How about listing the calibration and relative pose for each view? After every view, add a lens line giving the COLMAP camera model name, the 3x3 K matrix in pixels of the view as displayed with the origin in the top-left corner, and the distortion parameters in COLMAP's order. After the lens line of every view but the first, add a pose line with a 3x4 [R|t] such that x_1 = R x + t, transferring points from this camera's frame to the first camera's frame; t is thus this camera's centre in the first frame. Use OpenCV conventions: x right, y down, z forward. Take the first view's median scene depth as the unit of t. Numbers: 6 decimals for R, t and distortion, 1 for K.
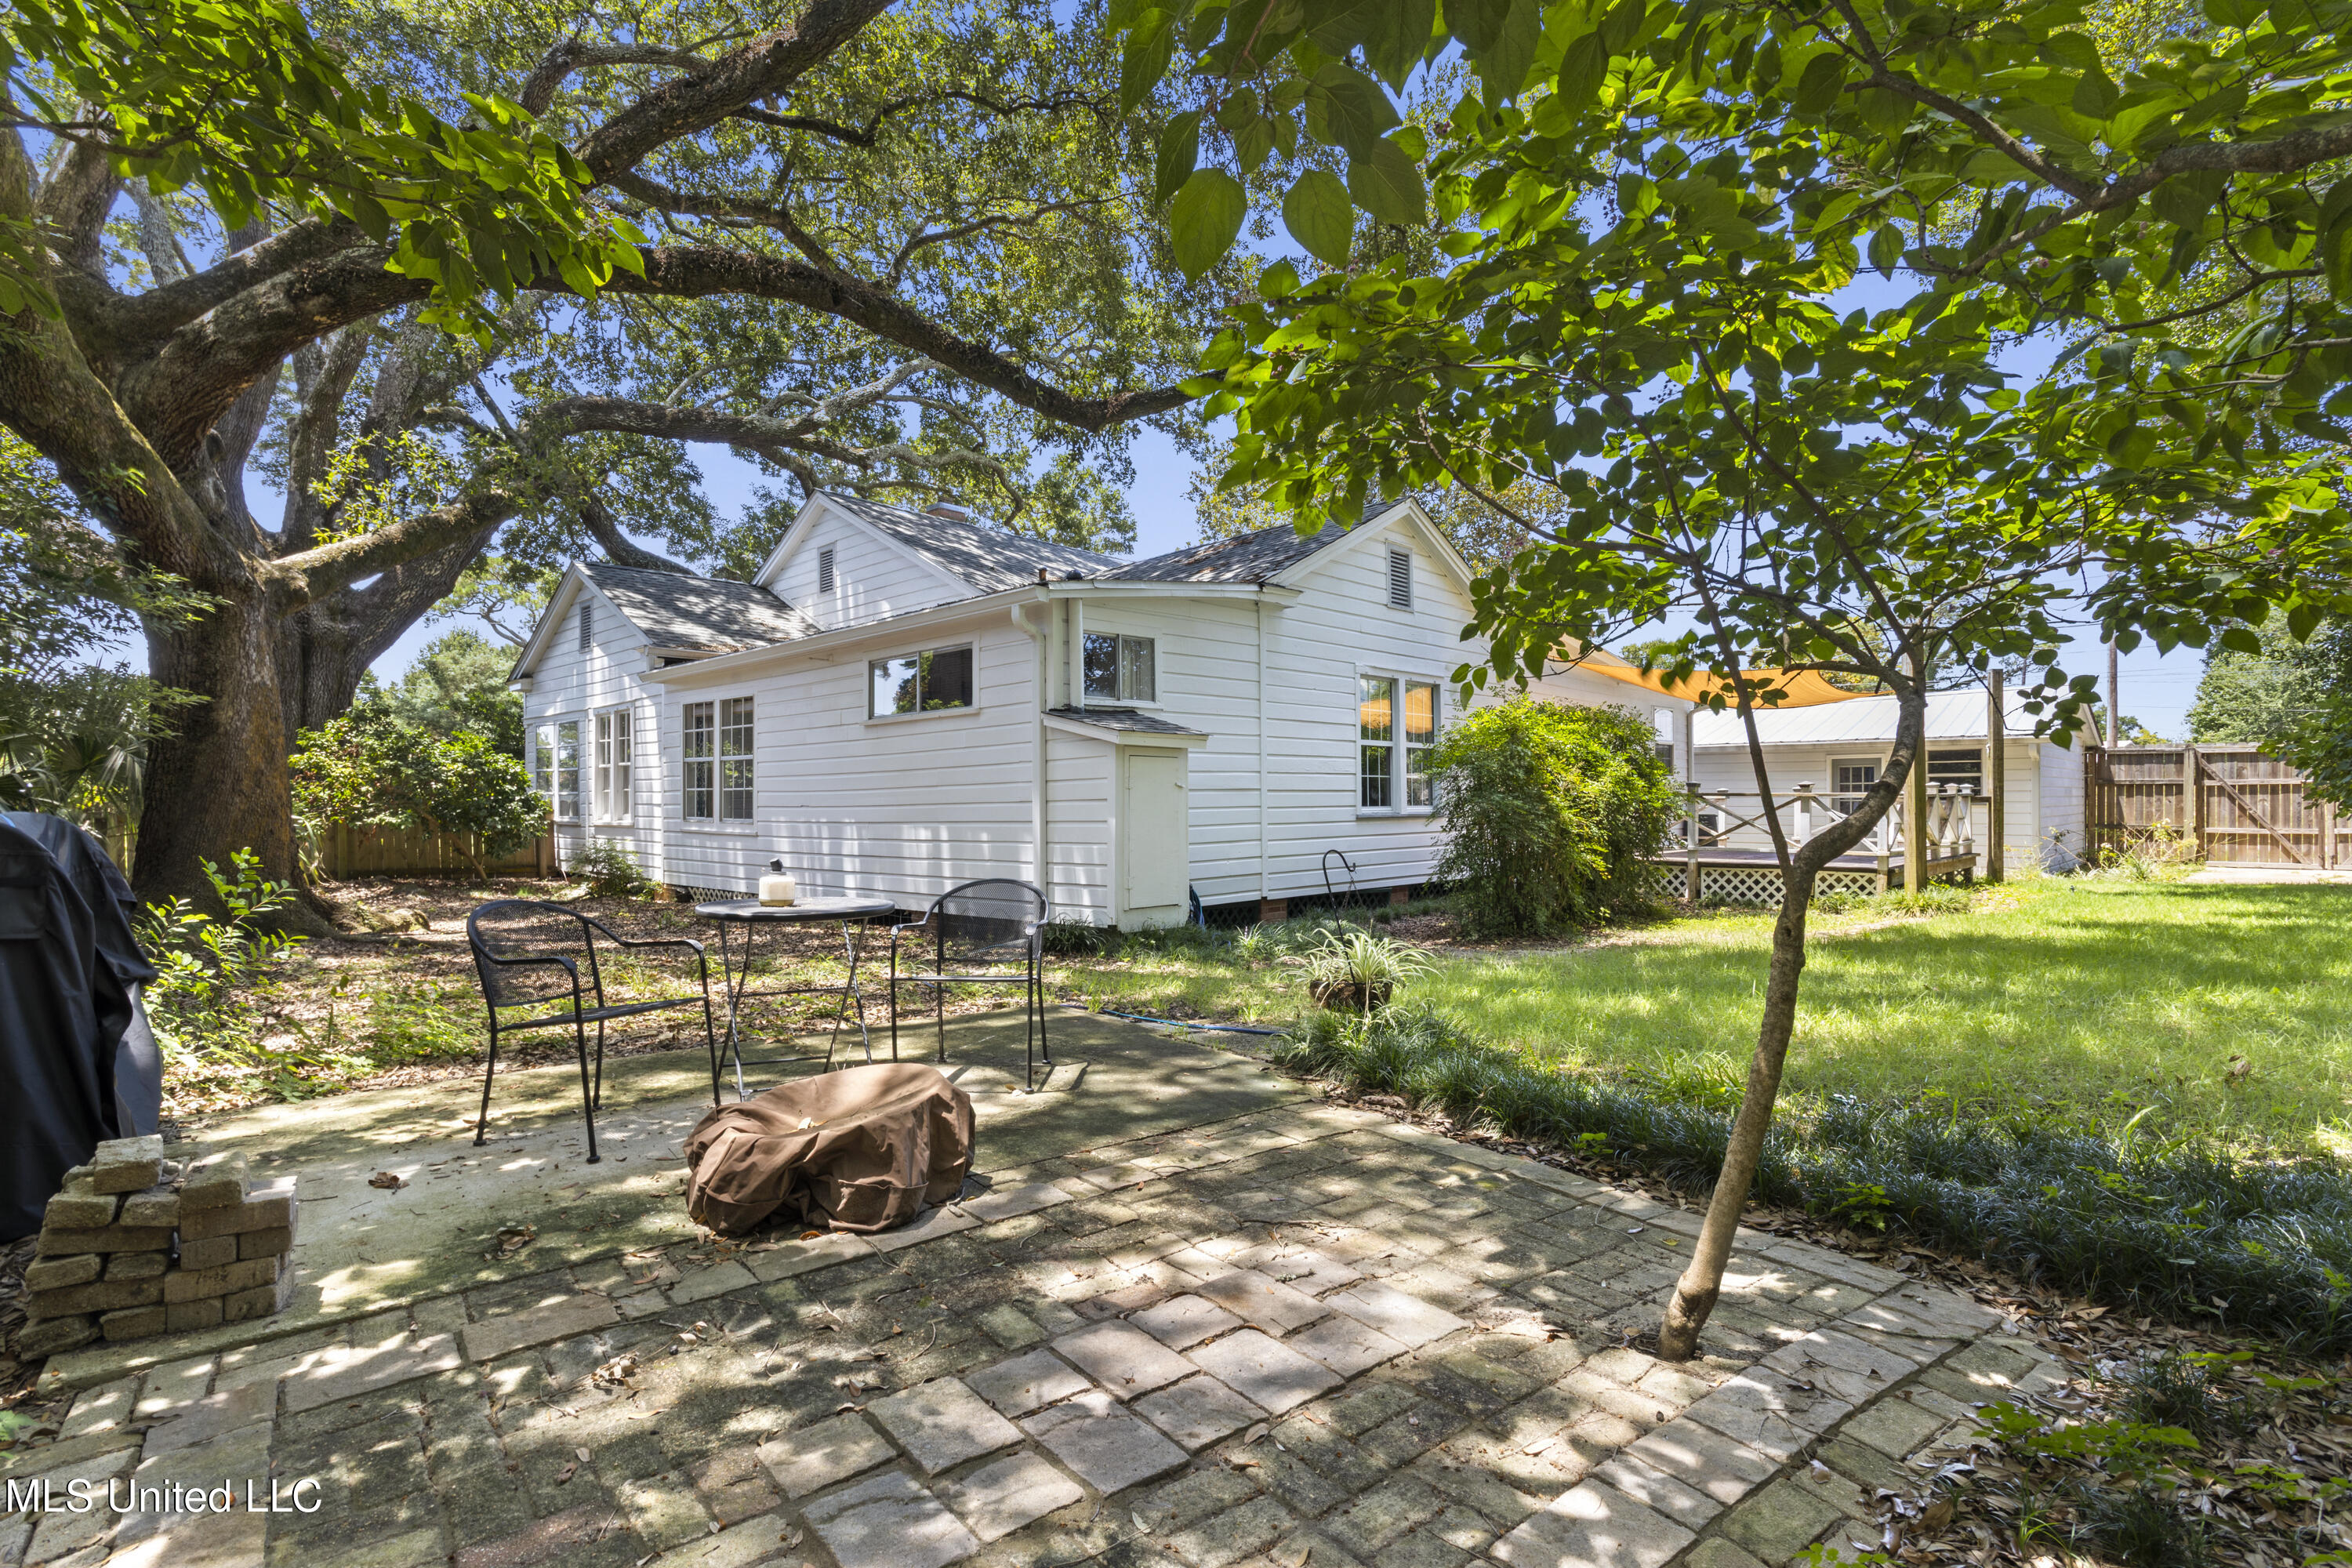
lens RADIAL K [[1137.4, 0, 1261.1], [0, 1137.4, 791.3], [0, 0, 1]] dist [0.000893, 0.000414]
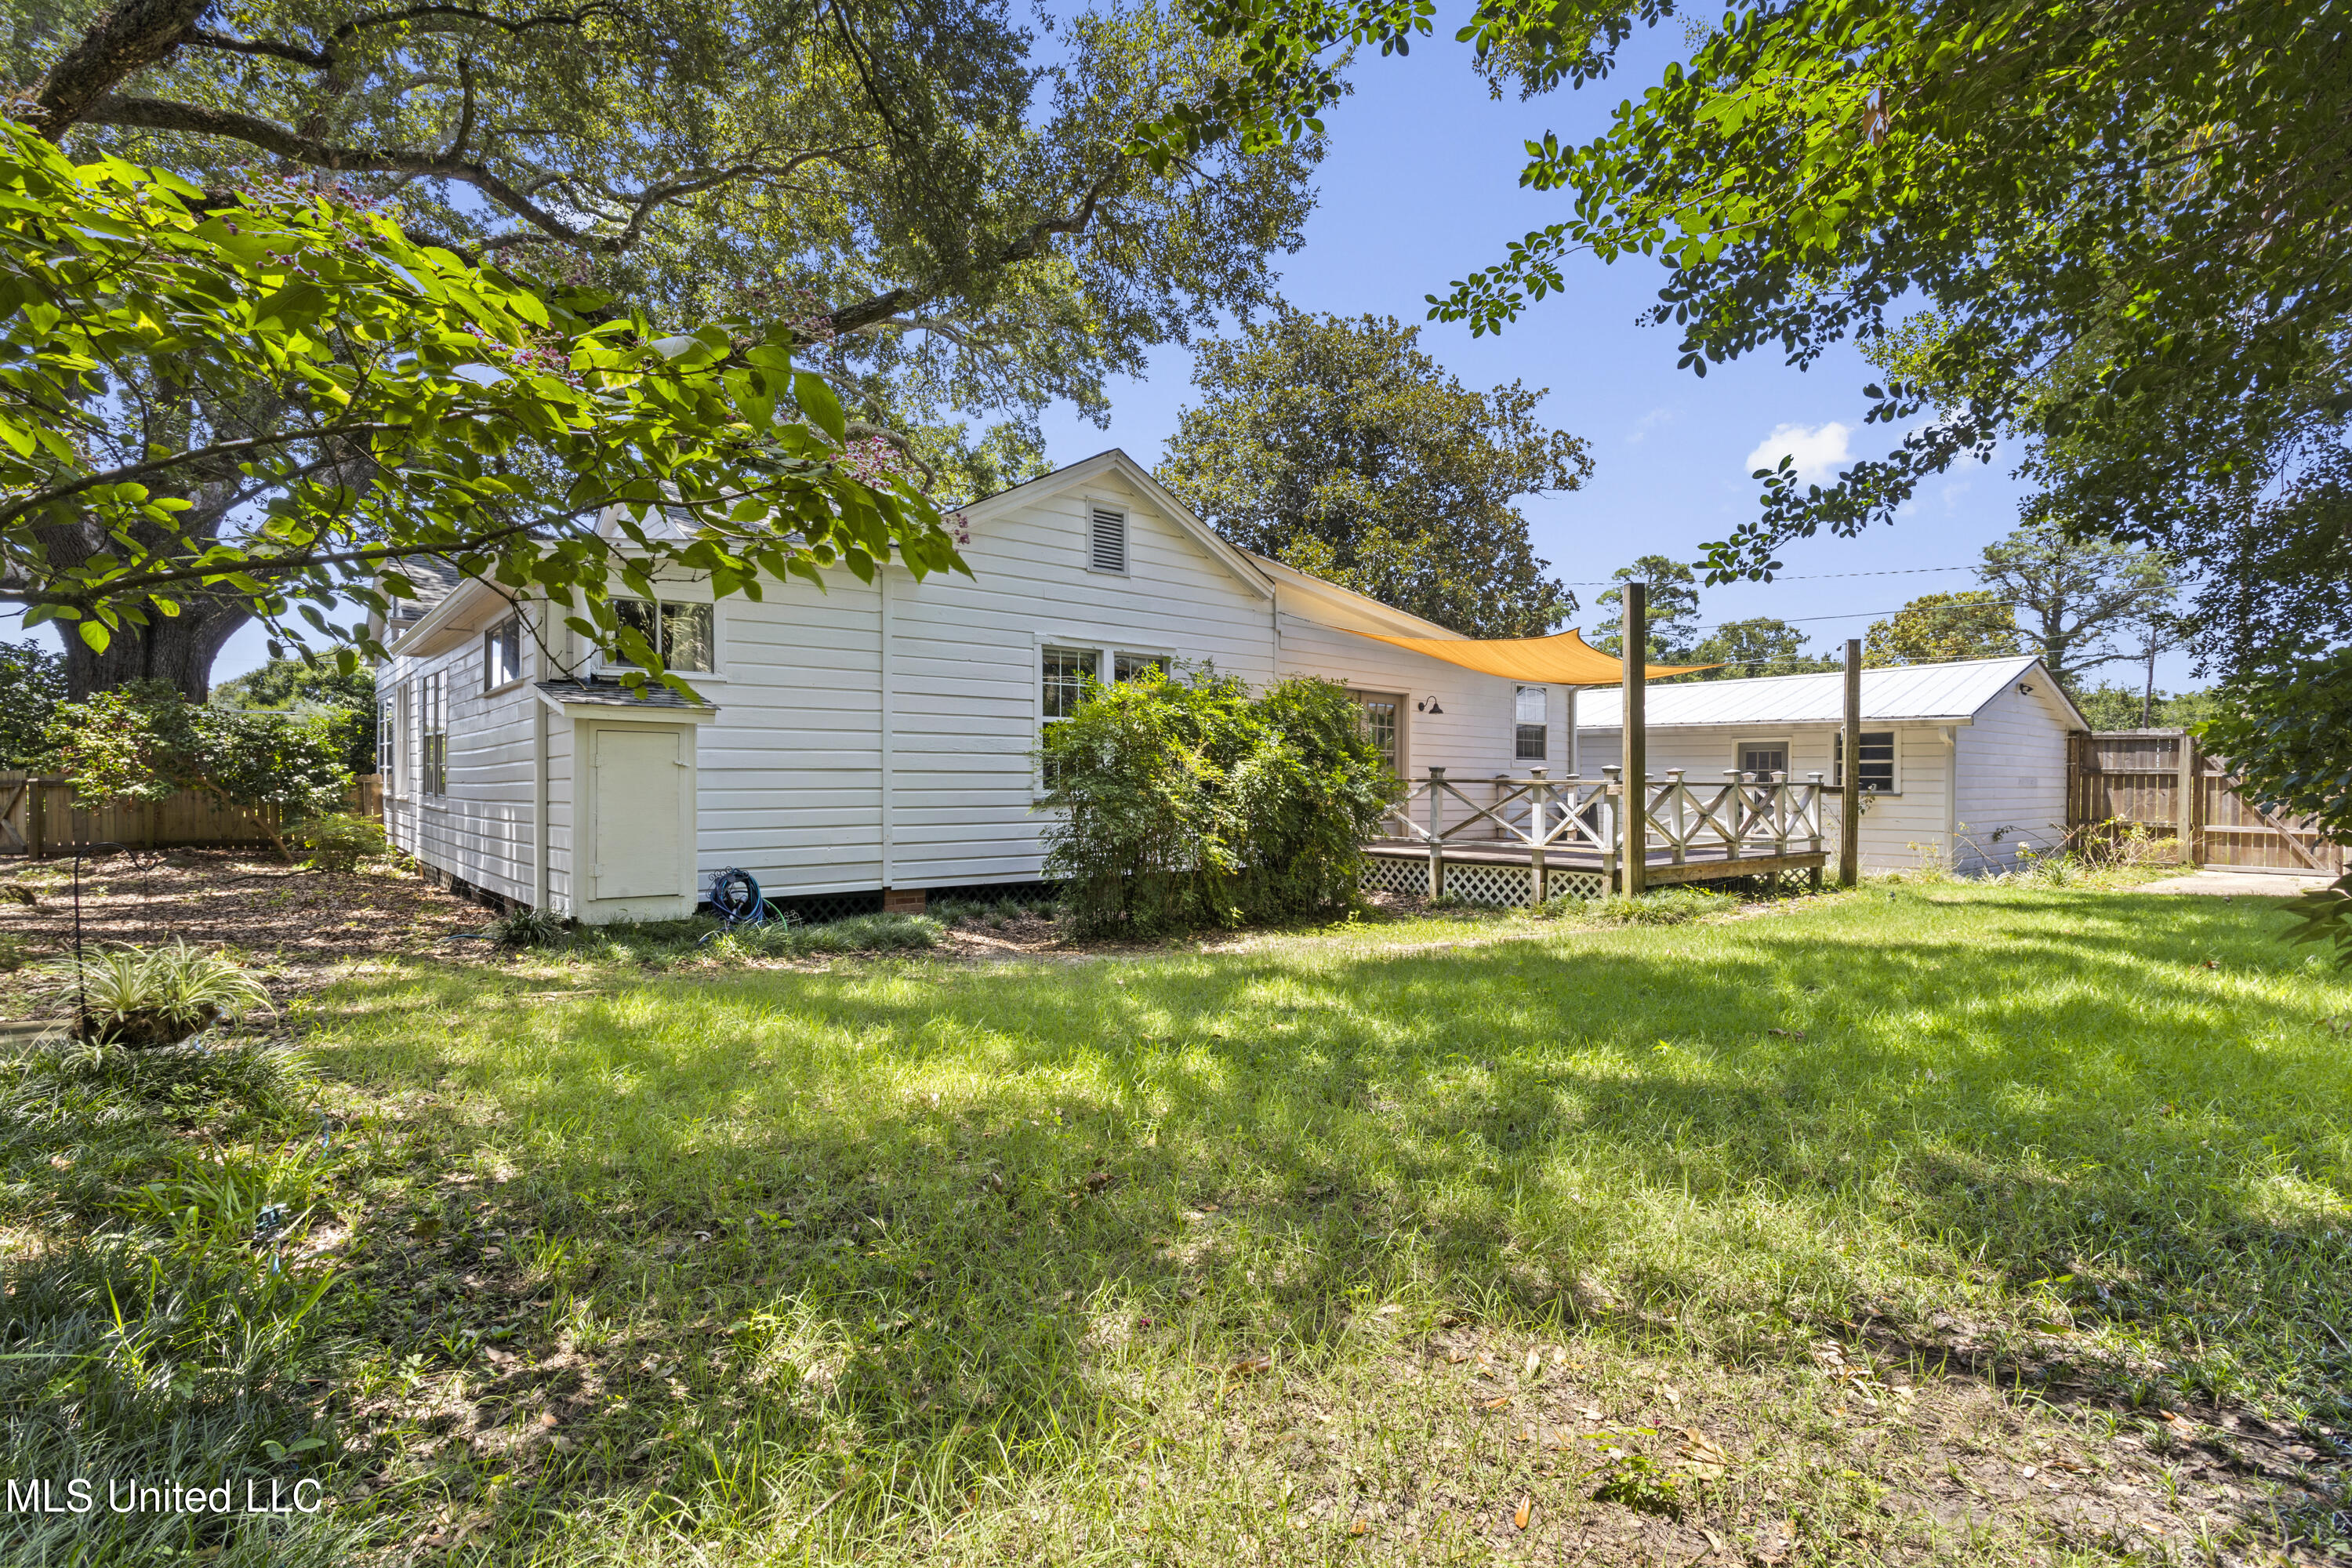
lens RADIAL K [[1137.4, 0, 1261.1], [0, 1137.4, 791.3], [0, 0, 1]] dist [0.000893, 0.000414]
pose [[0.993819, 0.011781, -0.110390, 0.343157], [-0.009954, 0.999804, 0.017091, -0.002580], [0.110570, -0.015886, 0.993741, 0.105219]]
